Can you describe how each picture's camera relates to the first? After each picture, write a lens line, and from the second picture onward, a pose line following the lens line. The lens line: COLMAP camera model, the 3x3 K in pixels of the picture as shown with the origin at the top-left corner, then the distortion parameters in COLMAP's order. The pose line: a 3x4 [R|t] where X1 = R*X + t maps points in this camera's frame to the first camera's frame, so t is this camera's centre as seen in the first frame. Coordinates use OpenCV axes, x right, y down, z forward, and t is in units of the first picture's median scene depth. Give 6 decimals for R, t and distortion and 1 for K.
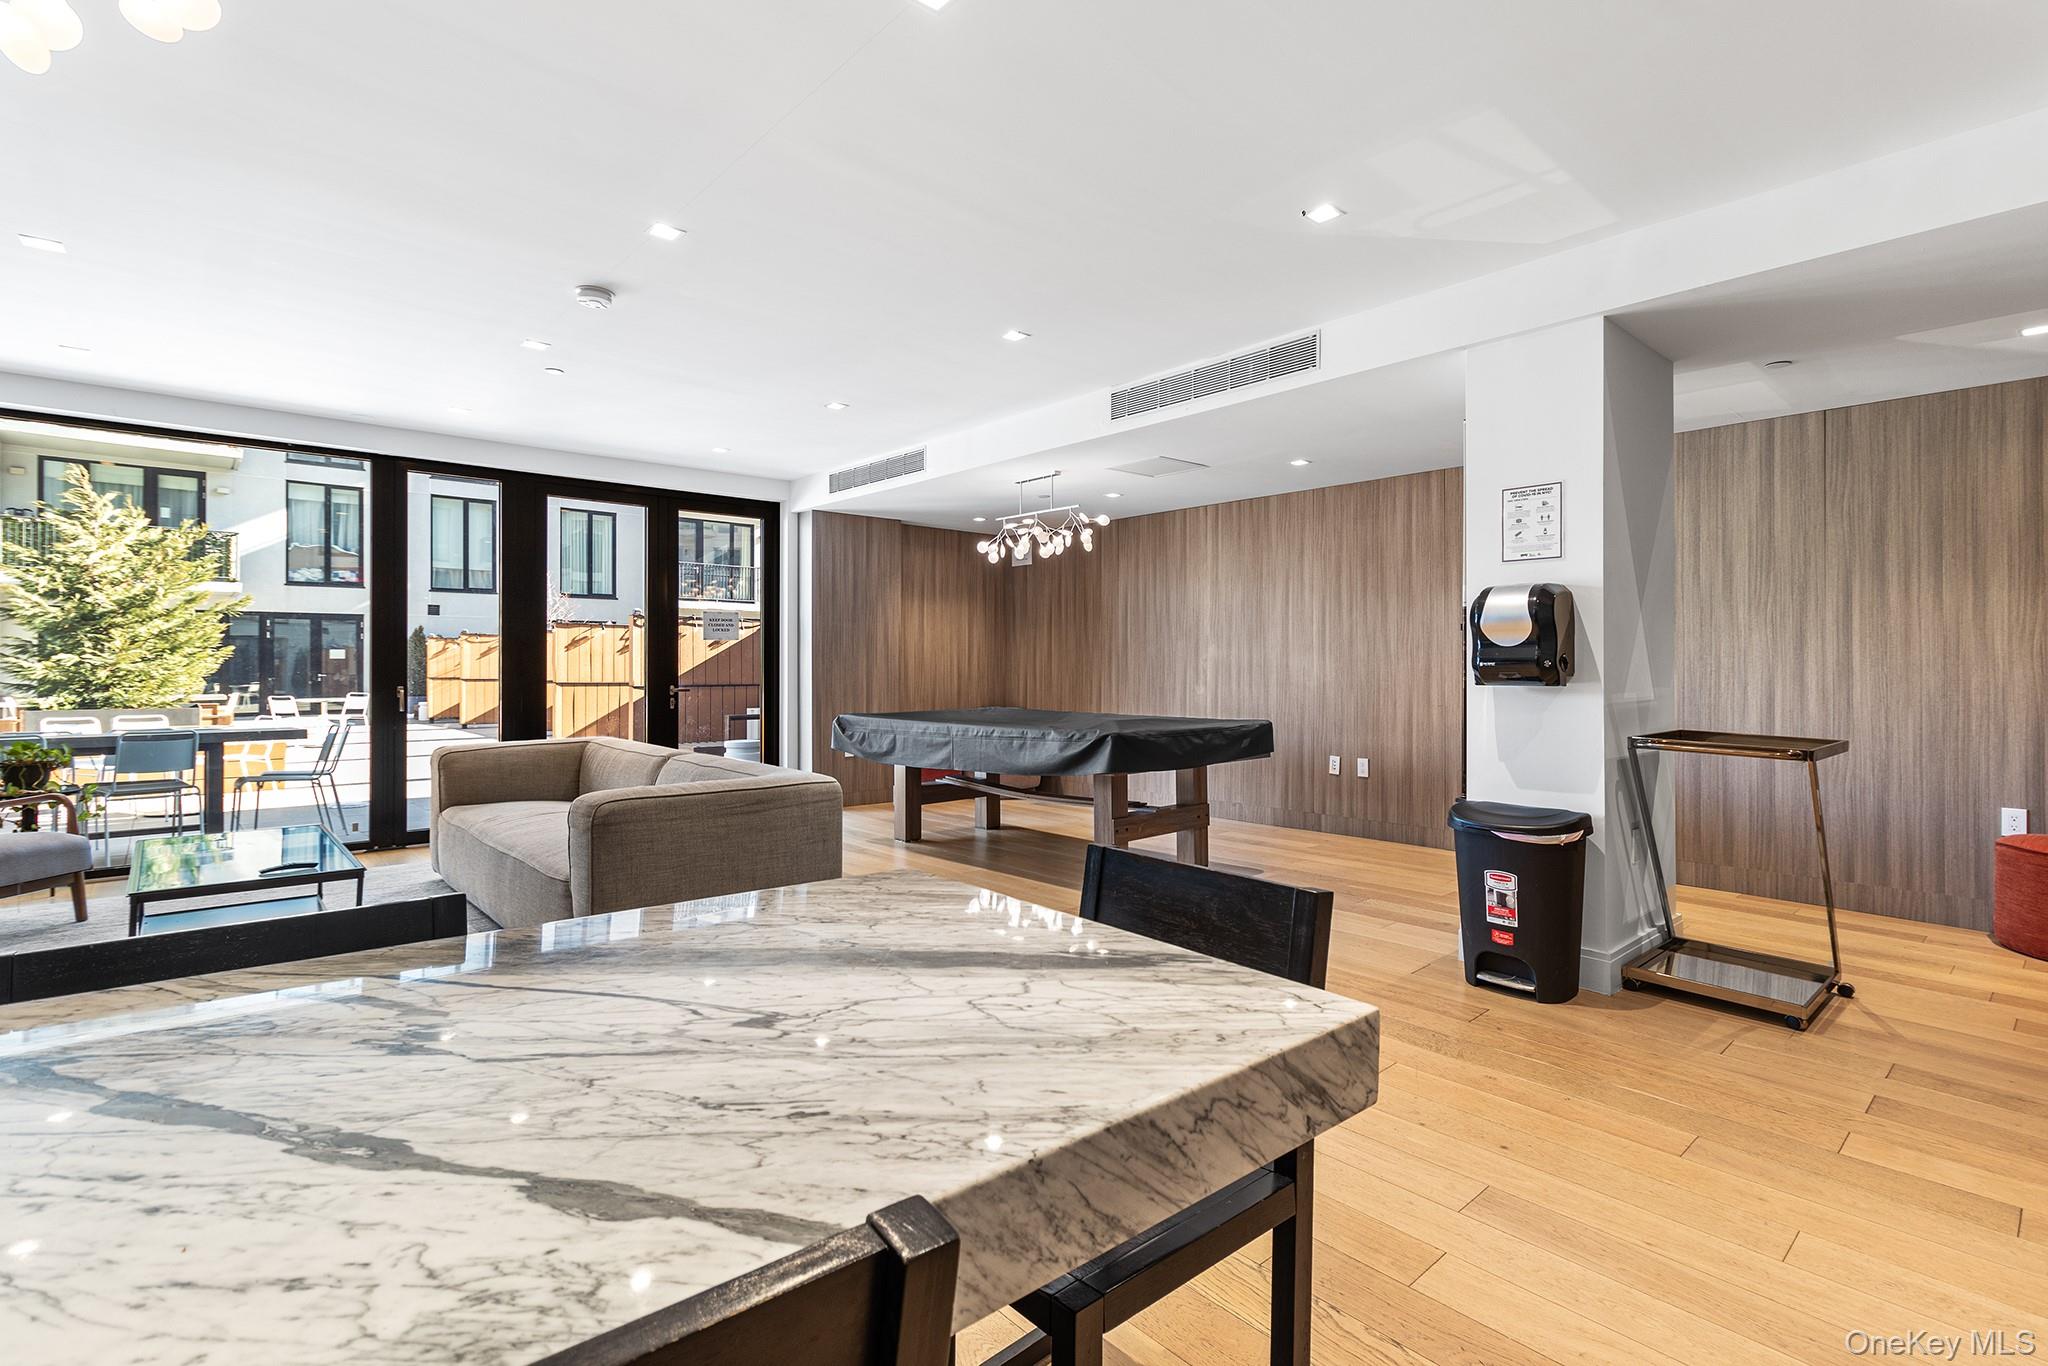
lens RADIAL K [[971.7, 0, 1023.2], [0, 971.7, 669.6], [0, 0, 1]] dist [-0.001792, -0.000350]
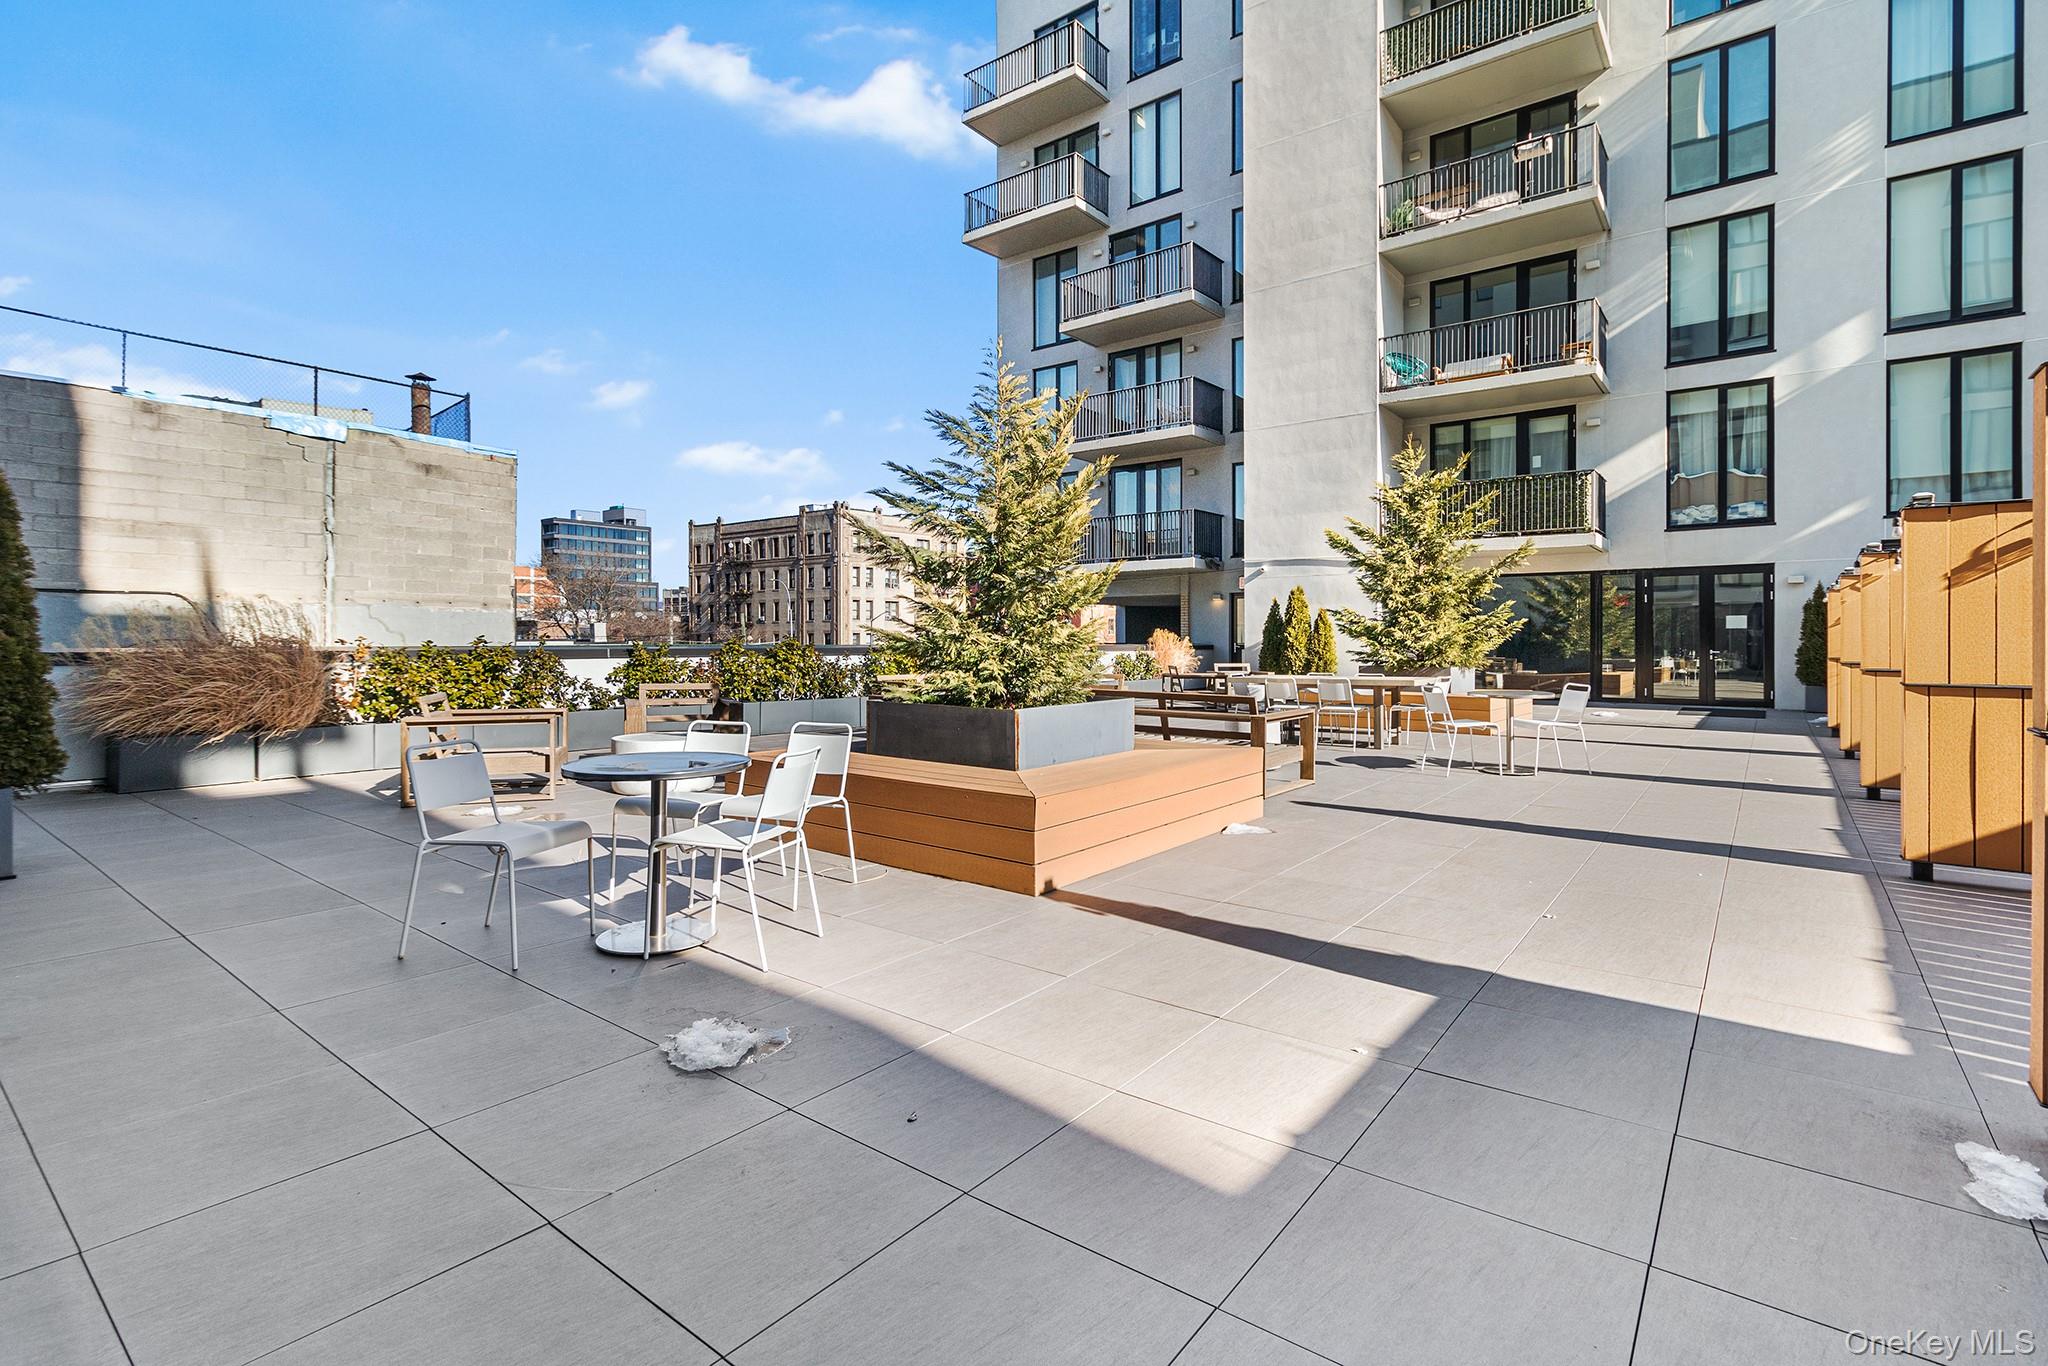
lens RADIAL K [[971.7, 0, 1010.1], [0, 971.7, 639.7], [0, 0, 1]] dist [-0.001792, -0.000350]
pose [[0.185126, -0.000317, -0.982715, -0.112194], [-0.005353, 0.999985, -0.001331, 0.000996], [0.982700, 0.005507, 0.185122, 0.359077]]
